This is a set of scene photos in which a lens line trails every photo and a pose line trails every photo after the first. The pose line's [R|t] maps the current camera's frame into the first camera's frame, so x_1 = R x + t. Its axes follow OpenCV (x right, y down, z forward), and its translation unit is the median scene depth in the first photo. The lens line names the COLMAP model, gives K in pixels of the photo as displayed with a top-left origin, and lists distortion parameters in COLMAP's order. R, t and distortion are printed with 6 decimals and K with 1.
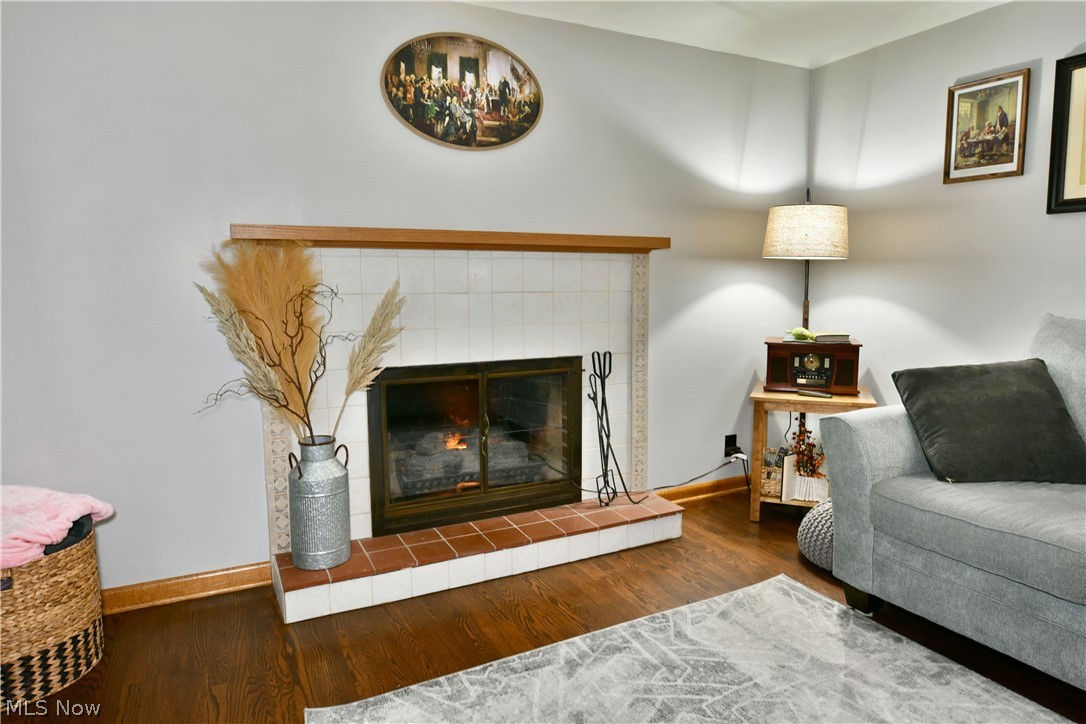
lens RADIAL K [[658.9, 0, 546.8], [0, 658.9, 358.7], [0, 0, 1]] dist [-0.015051, -0.003894]
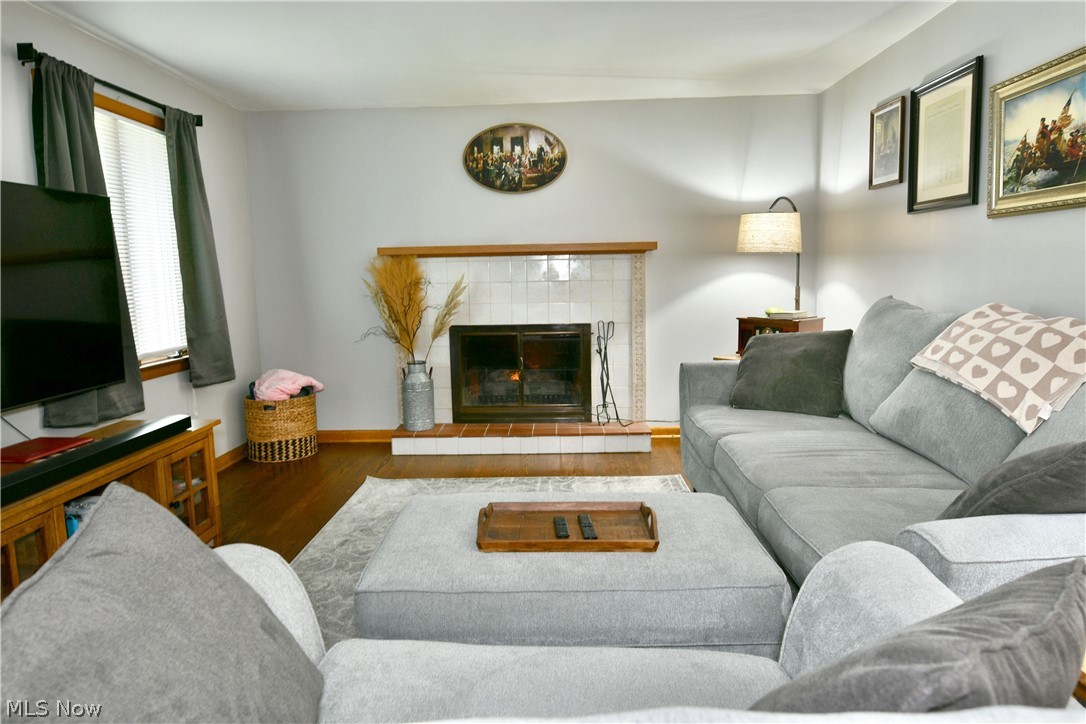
lens RADIAL K [[658.9, 0, 539.5], [0, 658.9, 359.6], [0, 0, 1]] dist [-0.015051, -0.003894]
pose [[0.879328, 0.048906, -0.473699, 0.725592], [-0.039634, 0.998777, 0.029544, 0.041383], [0.474565, -0.007204, 0.880191, -0.407876]]
